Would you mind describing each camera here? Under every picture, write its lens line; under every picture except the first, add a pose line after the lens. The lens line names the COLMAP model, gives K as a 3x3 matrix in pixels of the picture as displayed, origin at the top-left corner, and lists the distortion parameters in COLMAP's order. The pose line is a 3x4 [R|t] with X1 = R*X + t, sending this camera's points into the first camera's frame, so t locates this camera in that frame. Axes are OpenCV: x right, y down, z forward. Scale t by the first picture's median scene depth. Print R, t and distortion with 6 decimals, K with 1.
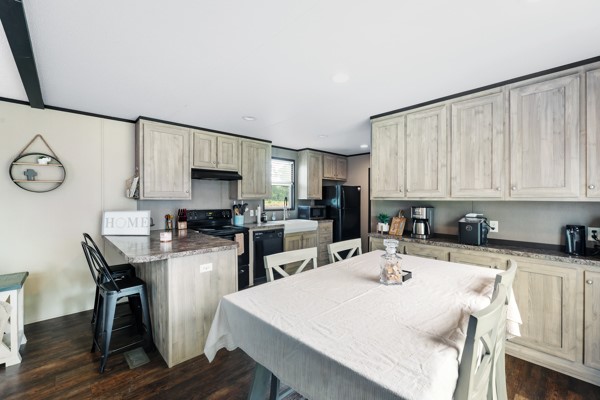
lens RADIAL K [[250.8, 0, 296.9], [0, 250.8, 198.7], [0, 0, 1]] dist [-0.001091, 0.000086]
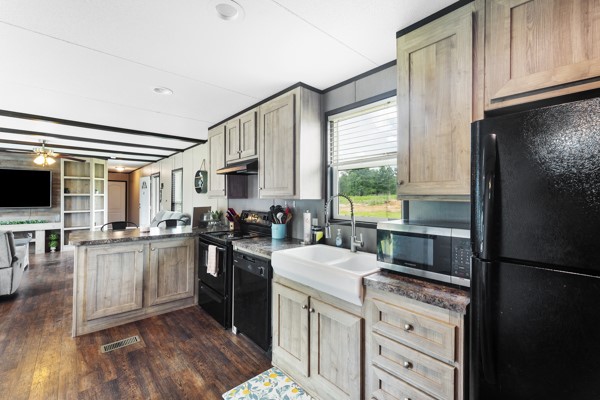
lens RADIAL K [[255.1, 0, 297.8], [0, 255.1, 196.2], [0, 0, 1]] dist [0.006901, -0.000044]
pose [[-0.028933, -0.002294, -0.999579, 0.511214], [-0.003906, 0.999990, -0.002182, -0.002964], [0.999574, 0.003841, -0.028941, 1.277476]]
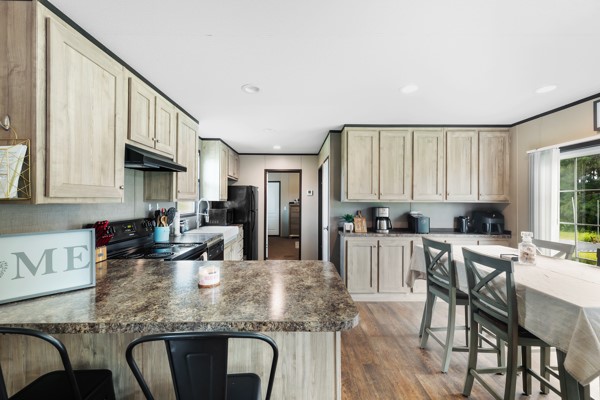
lens RADIAL K [[250.8, 0, 296.9], [0, 250.8, 198.7], [0, 0, 1]] dist [-0.001091, 0.000086]
pose [[0.680994, 0.004834, 0.732273, -0.553086], [-0.001994, 0.999987, -0.004748, -0.002712], [-0.732286, 0.001773, 0.680995, 0.369880]]
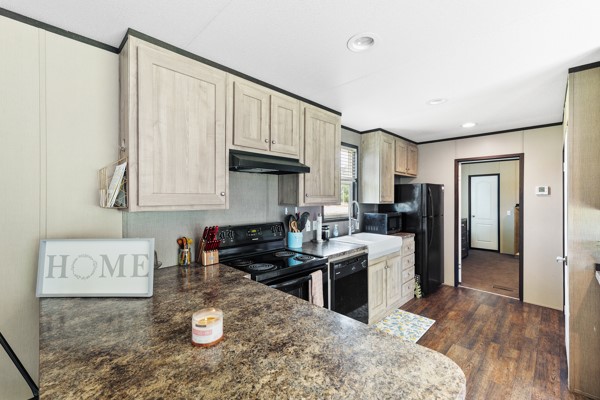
lens RADIAL K [[255.1, 0, 297.8], [0, 255.1, 196.2], [0, 0, 1]] dist [0.006901, -0.000044]
pose [[0.999430, 0.001356, 0.033741, -0.291093], [-0.001153, 0.999981, -0.006030, -0.019702], [-0.033748, 0.005987, 0.999412, 0.455002]]
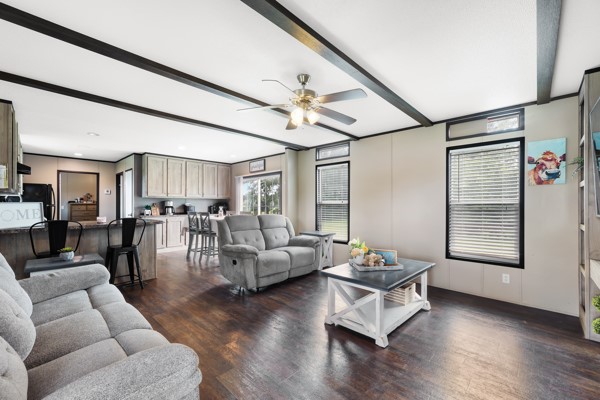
lens RADIAL K [[249.1, 0, 300.7], [0, 249.1, 203.0], [0, 0, 1]] dist [0.001603, -0.000016]
pose [[-0.067716, 0.002115, 0.997702, -1.417481], [-0.000142, 0.999998, -0.002130, 0.043611], [-0.997705, -0.000286, -0.067716, -0.011626]]
